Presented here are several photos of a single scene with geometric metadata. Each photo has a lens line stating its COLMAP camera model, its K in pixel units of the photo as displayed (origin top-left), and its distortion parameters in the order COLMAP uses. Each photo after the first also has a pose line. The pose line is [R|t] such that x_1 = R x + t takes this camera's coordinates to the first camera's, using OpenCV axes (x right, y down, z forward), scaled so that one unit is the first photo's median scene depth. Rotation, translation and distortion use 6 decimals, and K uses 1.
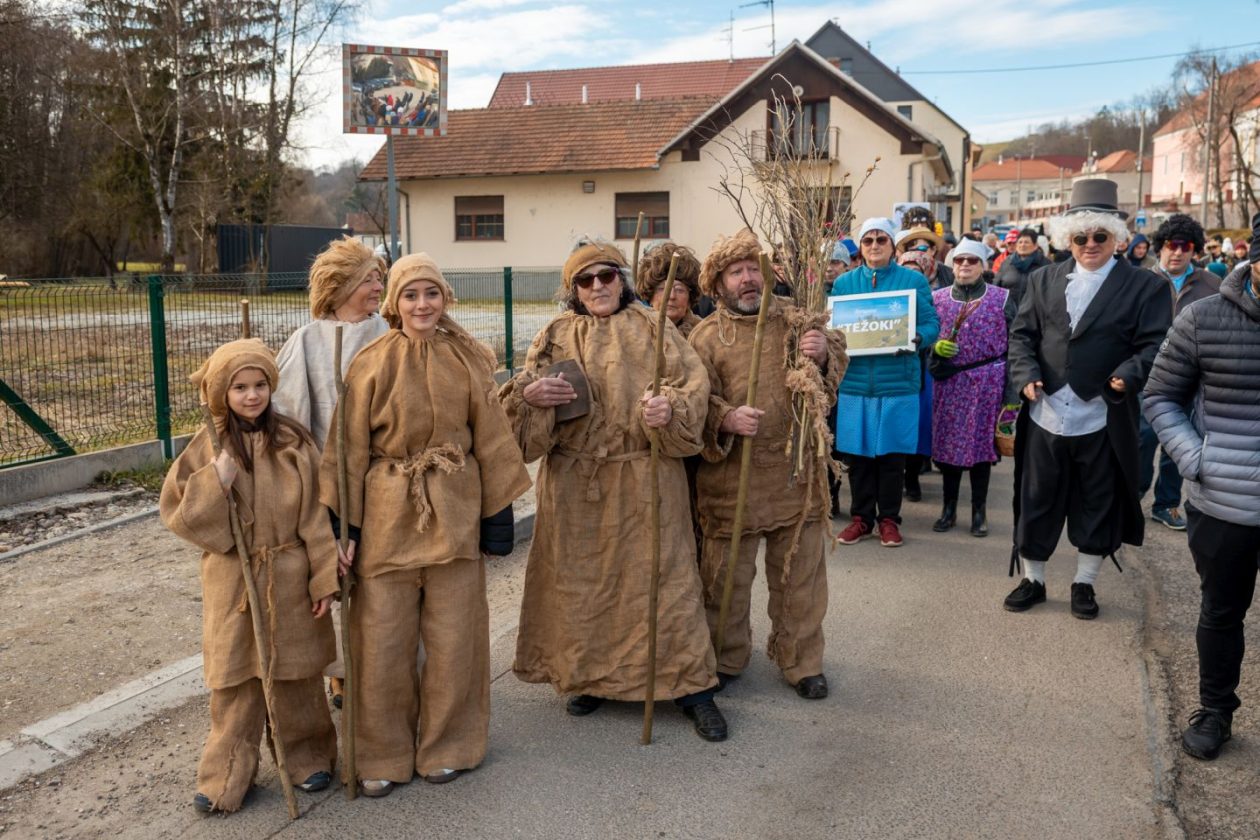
lens RADIAL K [[1058.3, 0, 630.0], [0, 1058.3, 420.0], [0, 0, 1]] dist [-0.008874, 0.007163]
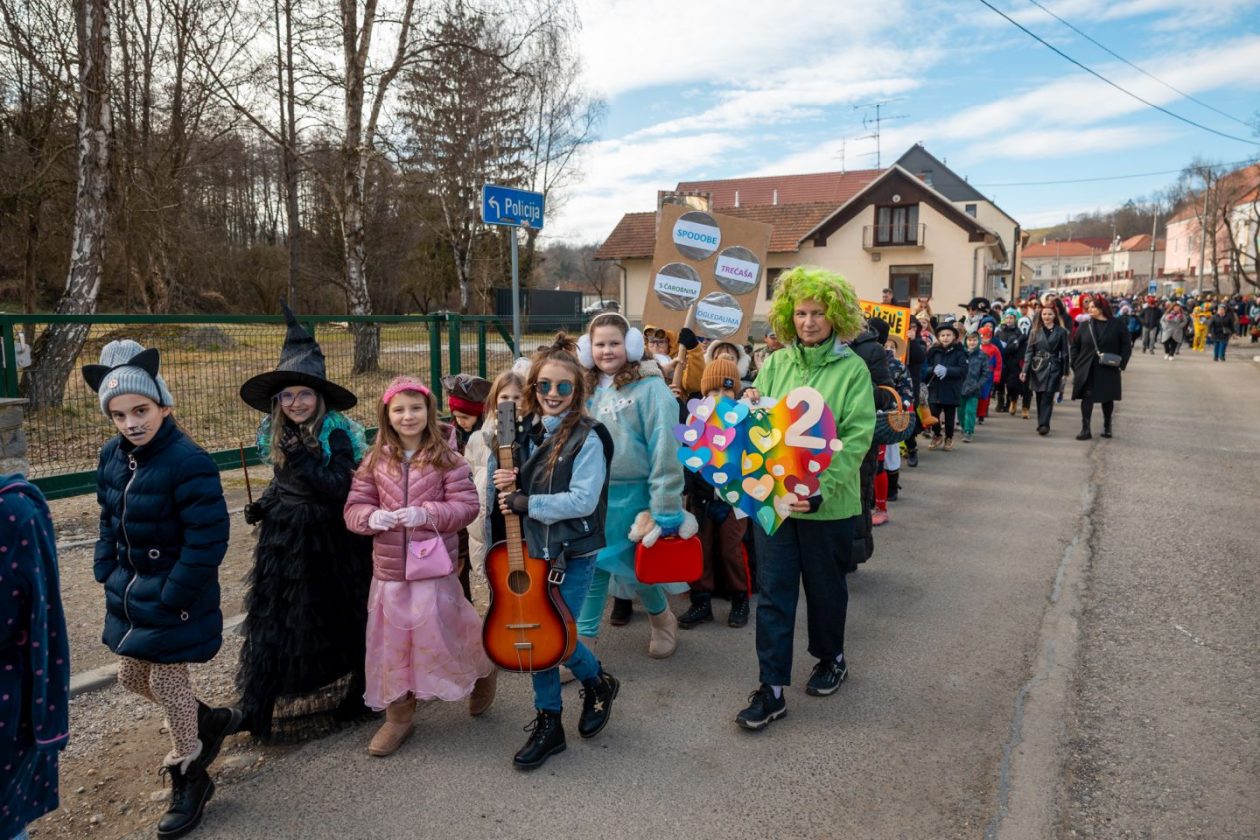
lens RADIAL K [[897.6, 0, 626.2], [0, 897.6, 450.0], [0, 0, 1]] dist [0.003444, 0.004199]
pose [[0.994639, 0.022504, -0.100927, -0.066366], [-0.023001, 0.999728, -0.003764, 0.040295], [0.100815, 0.006066, 0.994887, -0.223086]]
